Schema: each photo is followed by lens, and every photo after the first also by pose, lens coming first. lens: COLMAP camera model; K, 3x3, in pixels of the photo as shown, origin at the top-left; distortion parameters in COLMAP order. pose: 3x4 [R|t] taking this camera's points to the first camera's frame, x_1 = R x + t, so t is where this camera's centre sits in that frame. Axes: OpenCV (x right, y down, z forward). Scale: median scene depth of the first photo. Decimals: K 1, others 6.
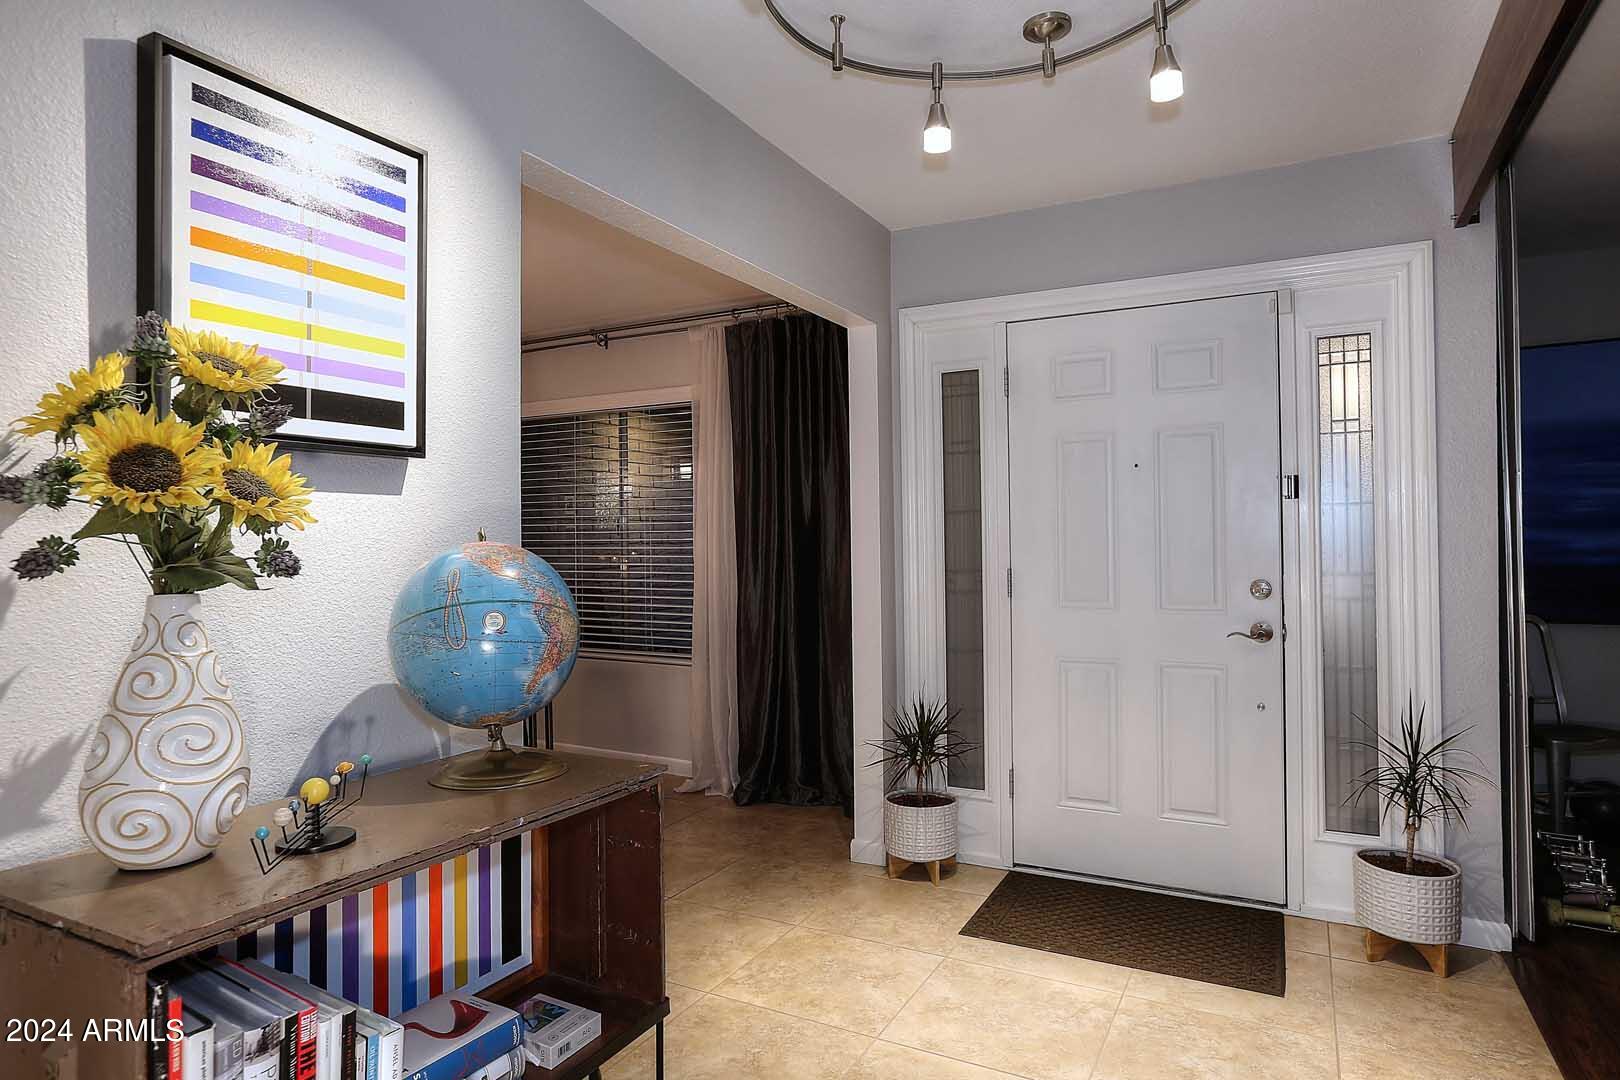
lens RADIAL K [[938.5, 0, 810.0], [0, 938.5, 540.0], [0, 0, 1]] dist [0.001837, 0.000524]
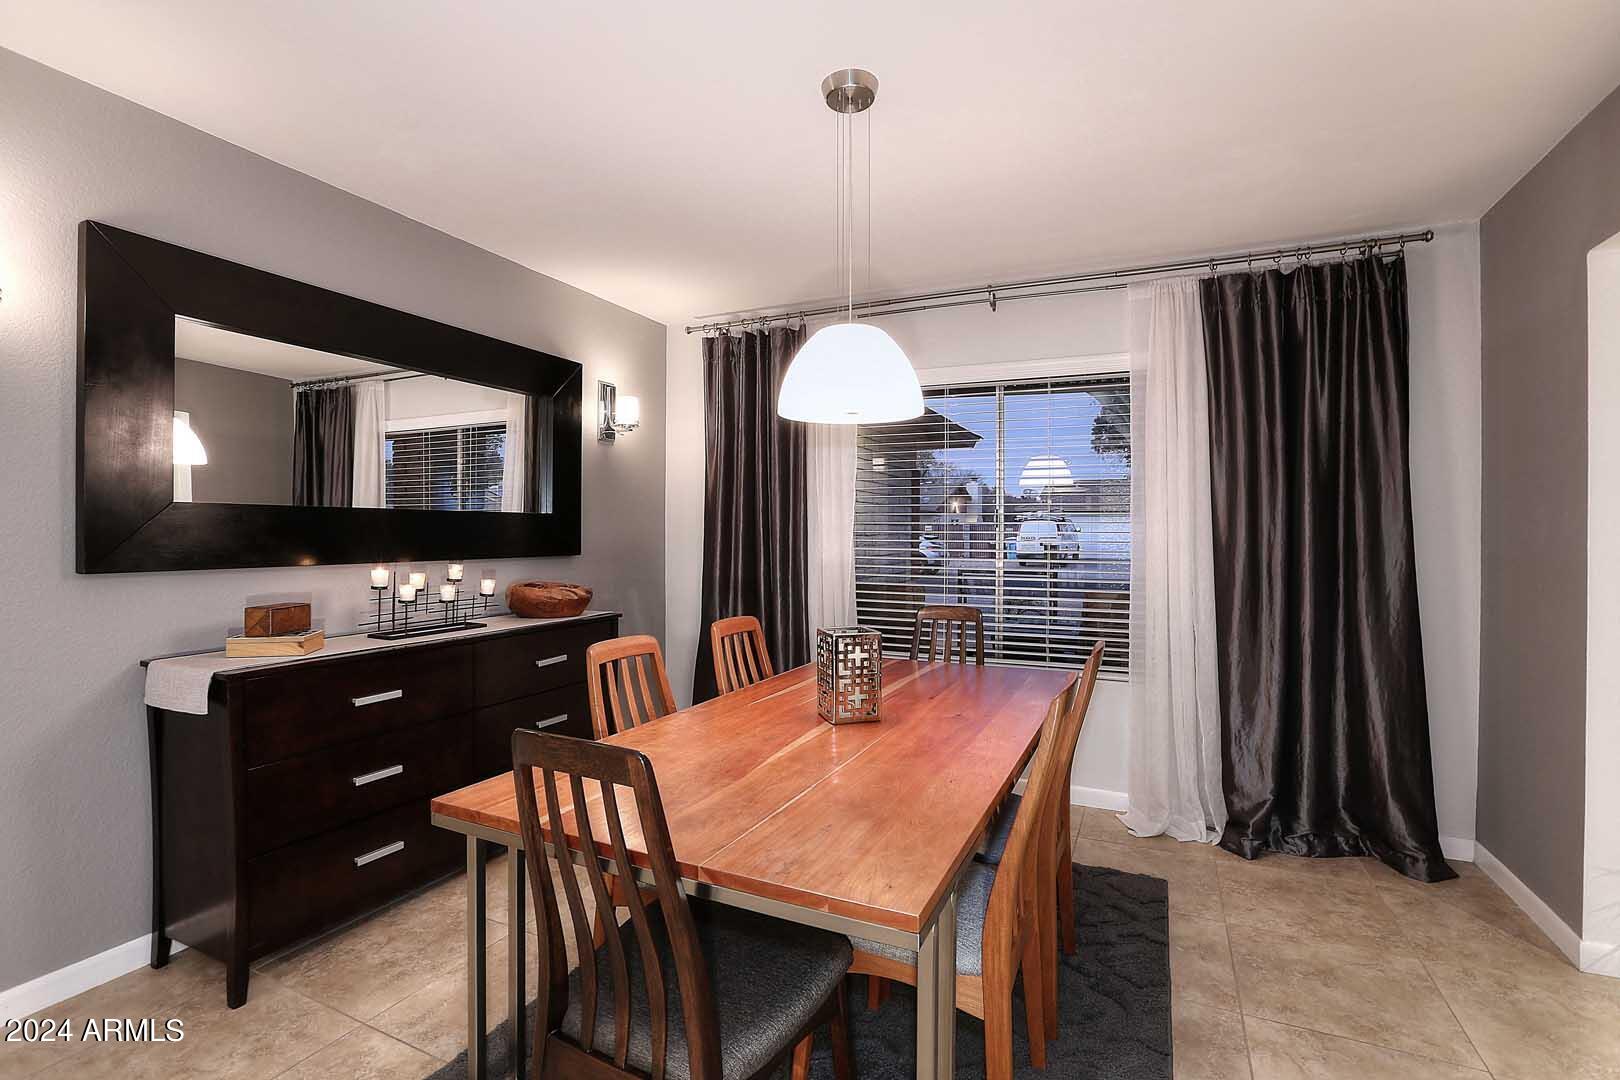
lens RADIAL K [[733.5, 0, 810.0], [0, 733.5, 540.0], [0, 0, 1]] dist [-0.032200, 0.000577]
pose [[0.998889, 0.014348, 0.044884, -0.458996], [-0.015298, 0.999665, 0.020894, -0.003988], [-0.044569, -0.021558, 0.998774, 0.362619]]
